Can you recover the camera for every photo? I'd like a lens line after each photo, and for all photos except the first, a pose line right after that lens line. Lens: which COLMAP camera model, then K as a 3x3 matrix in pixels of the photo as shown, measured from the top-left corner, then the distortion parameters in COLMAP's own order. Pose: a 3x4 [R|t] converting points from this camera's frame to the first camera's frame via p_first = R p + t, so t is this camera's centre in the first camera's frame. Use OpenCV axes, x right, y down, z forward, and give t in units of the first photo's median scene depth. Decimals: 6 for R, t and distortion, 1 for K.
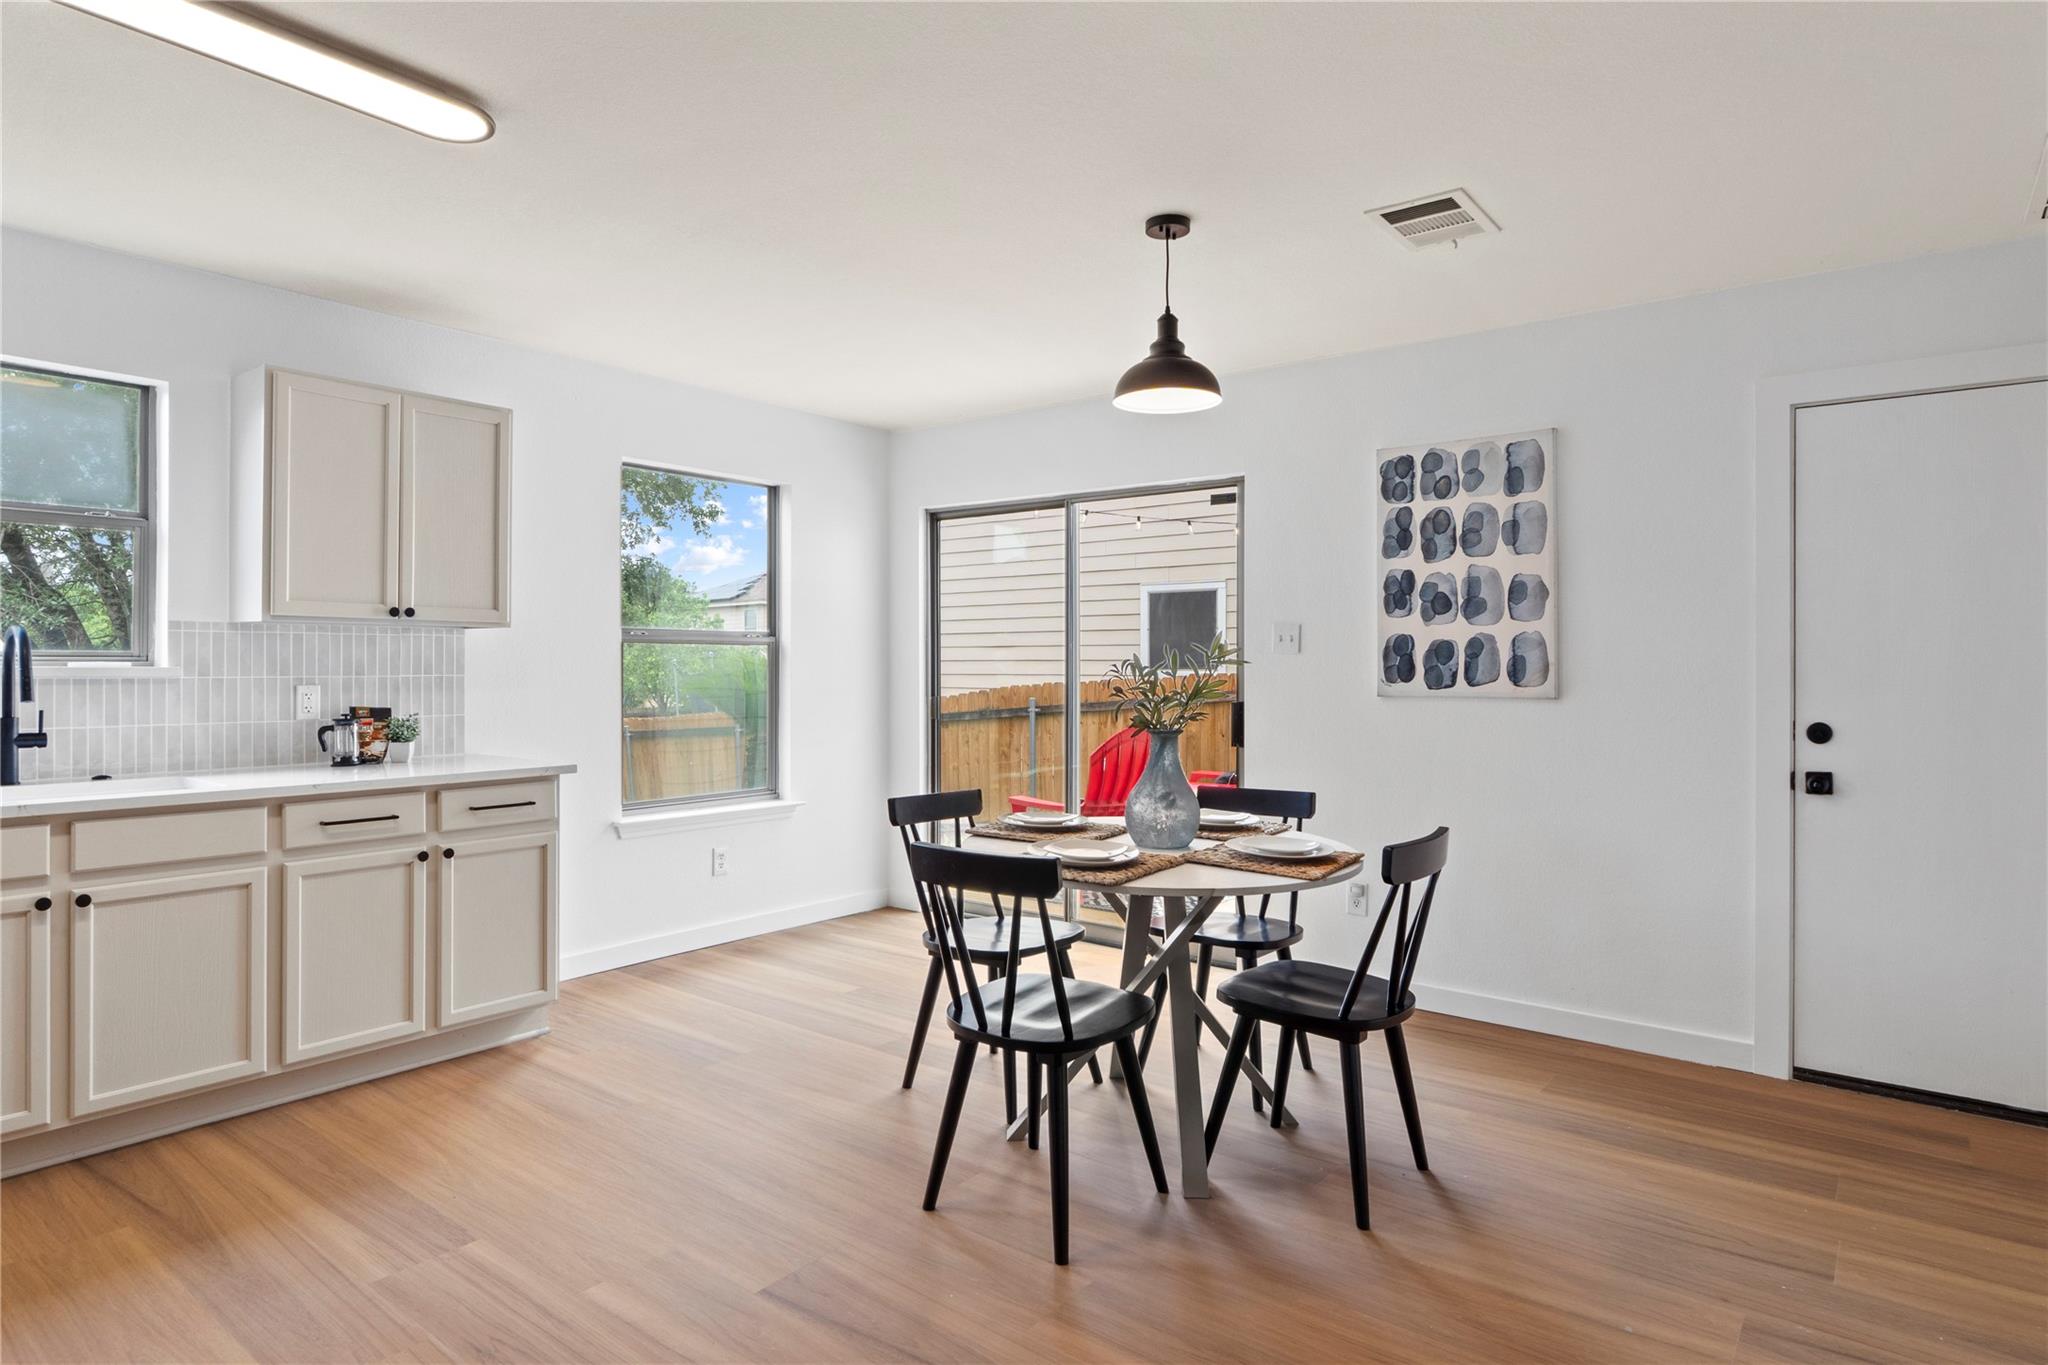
lens RADIAL K [[1128.8, 0, 1025.5], [0, 1128.8, 667.3], [0, 0, 1]] dist [-0.008811, 0.000705]
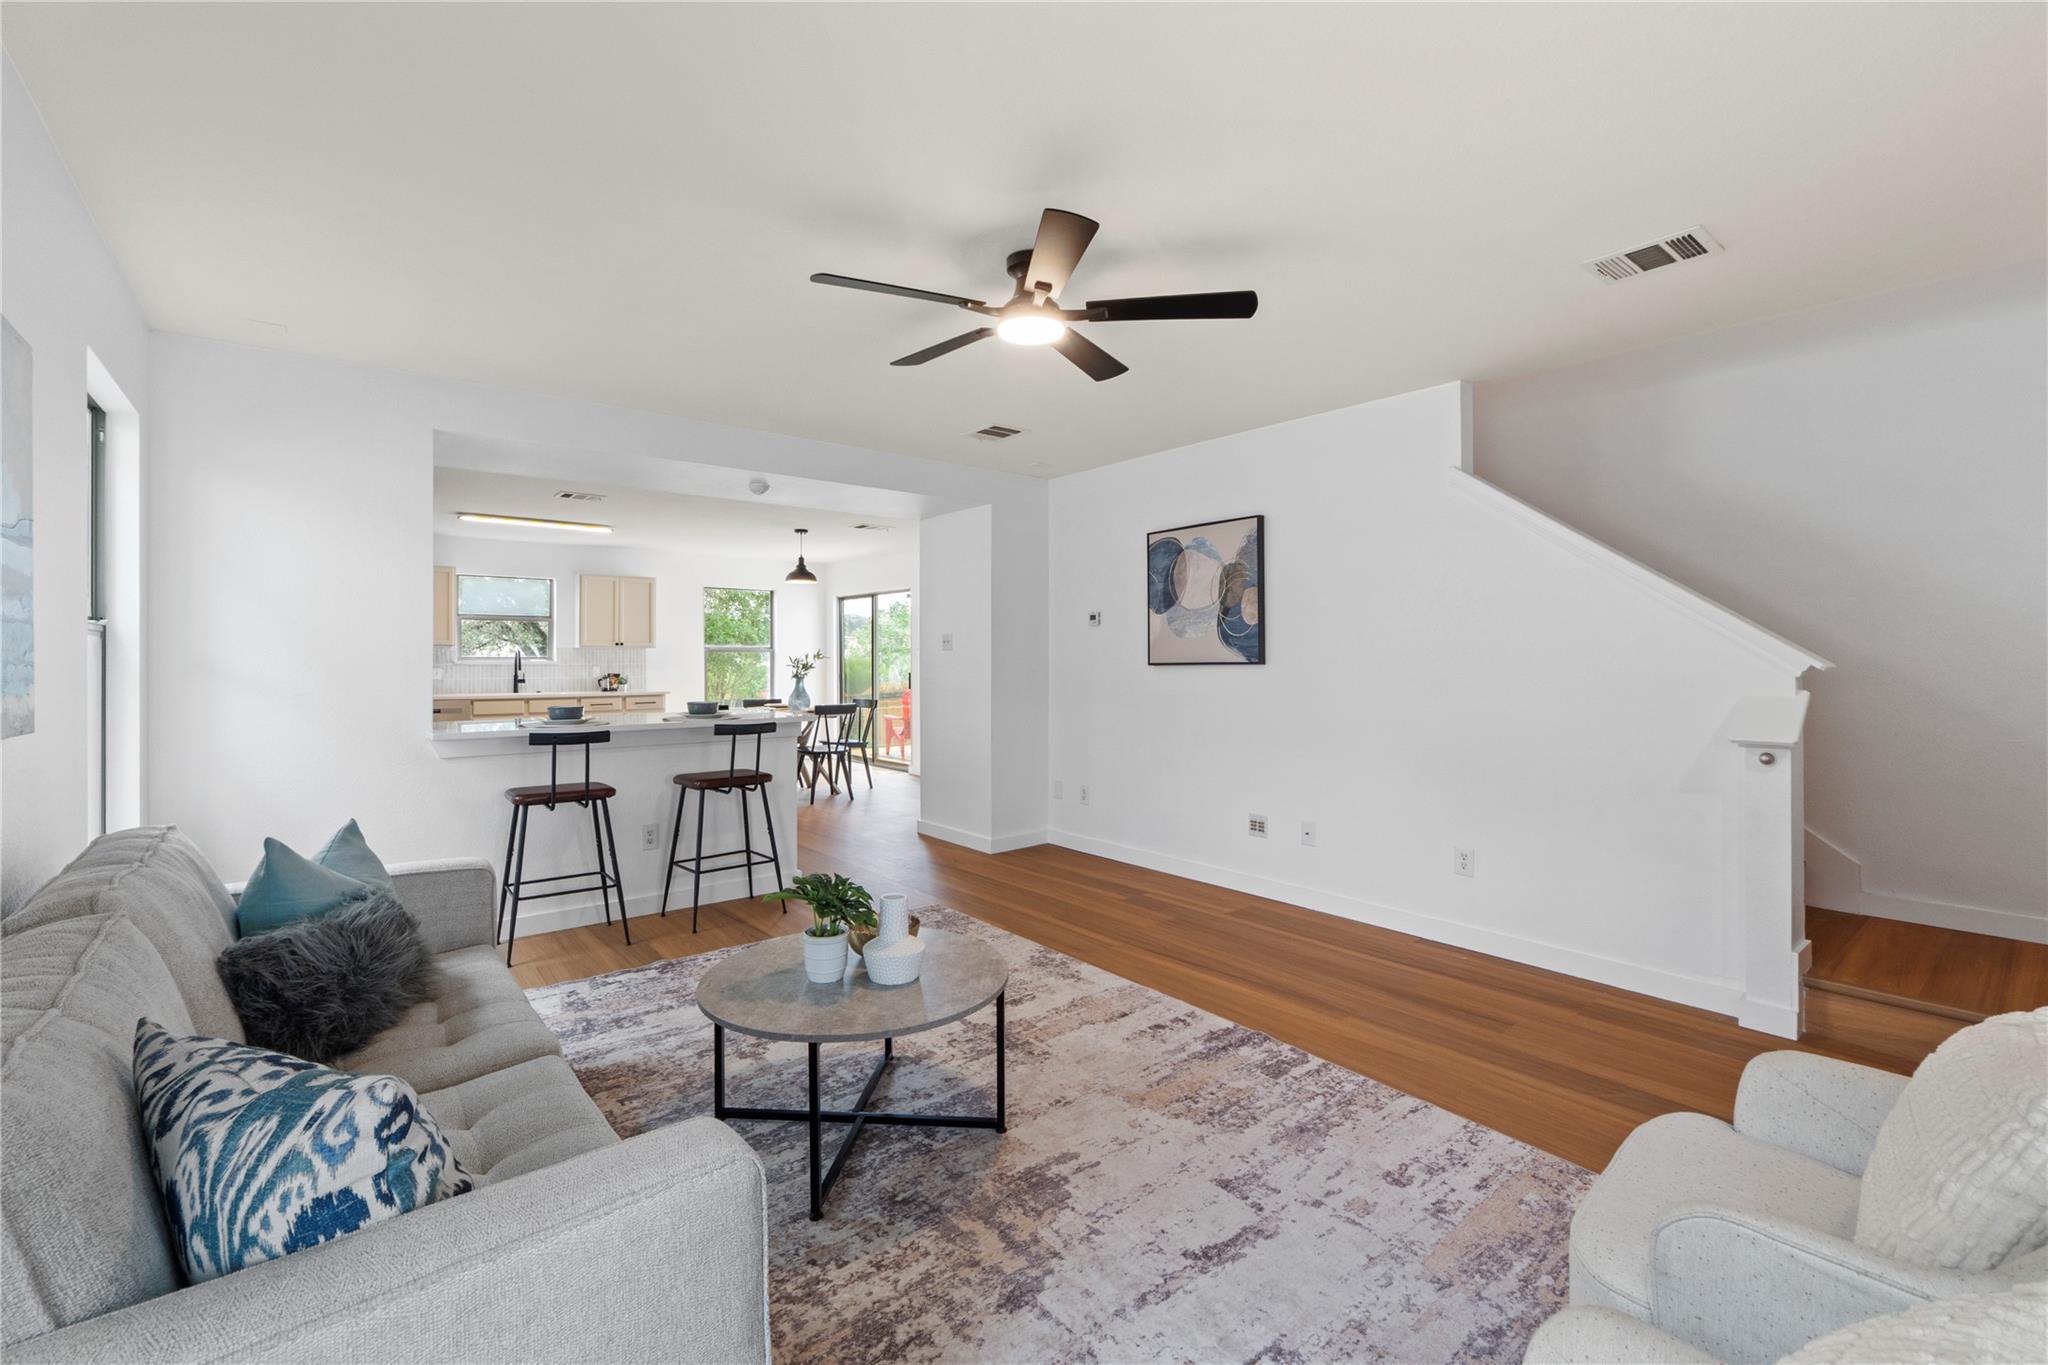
lens RADIAL K [[876.5, 0, 1024.9], [0, 876.5, 661.4], [0, 0, 1]] dist [-0.002820, -0.000388]
pose [[0.975216, -0.005538, -0.221184, 1.174263], [0.005641, 0.999984, -0.000168, 0.009009], [0.221182, -0.001084, 0.975232, -1.240366]]
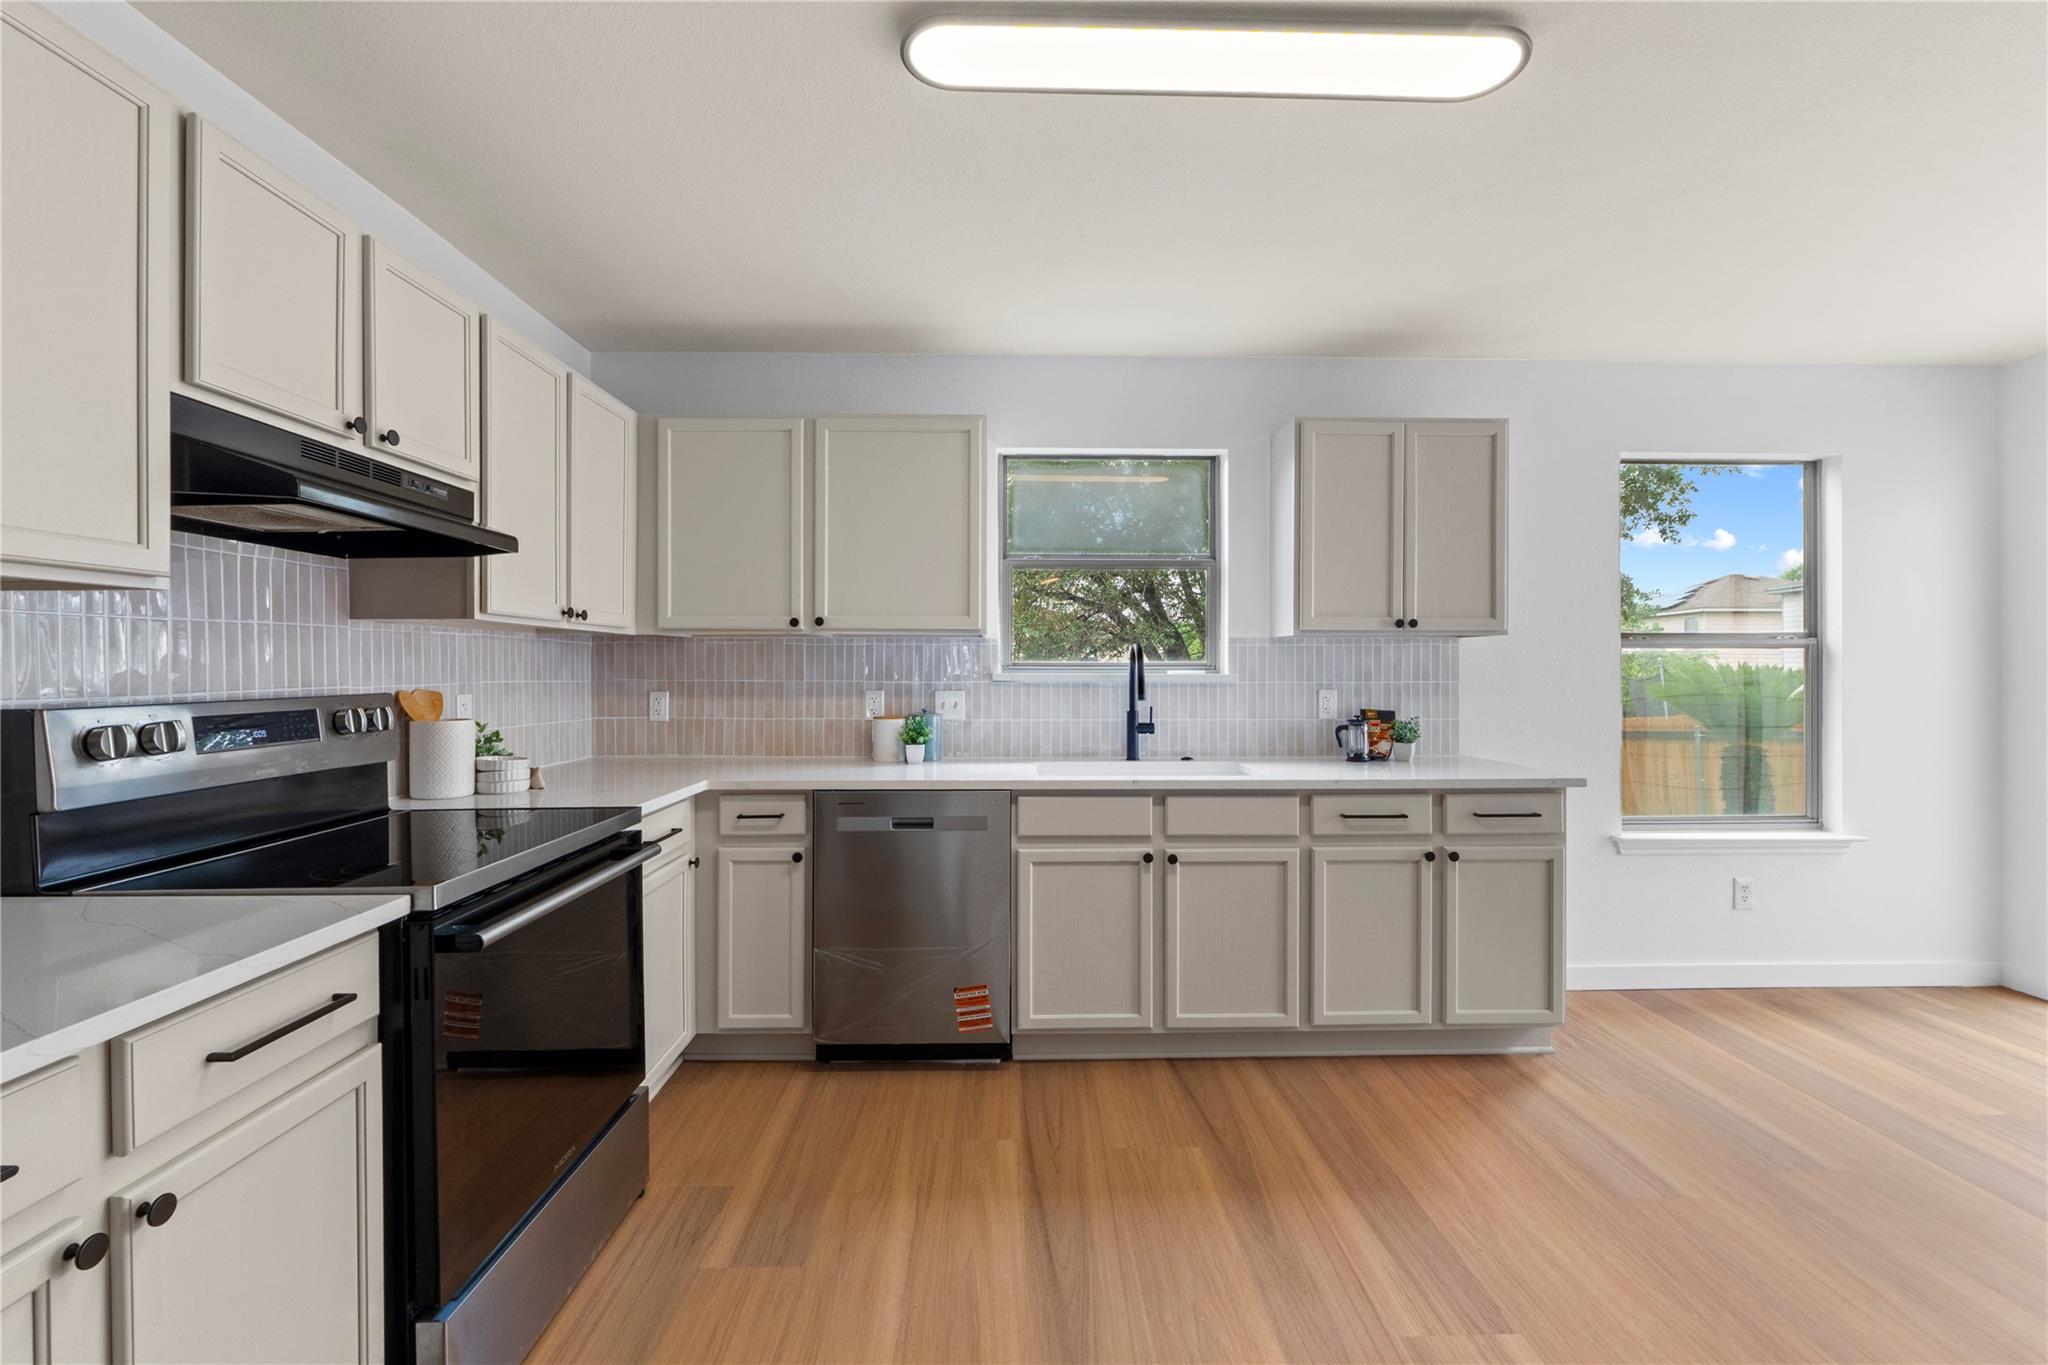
lens RADIAL K [[876.5, 0, 1024.9], [0, 876.5, 661.4], [0, 0, 1]] dist [-0.002820, -0.000388]
pose [[0.632858, -0.009885, -0.774205, -0.135495], [0.000169, 0.999920, -0.012629, -0.002039], [0.774268, 0.007862, 0.632809, 0.185561]]
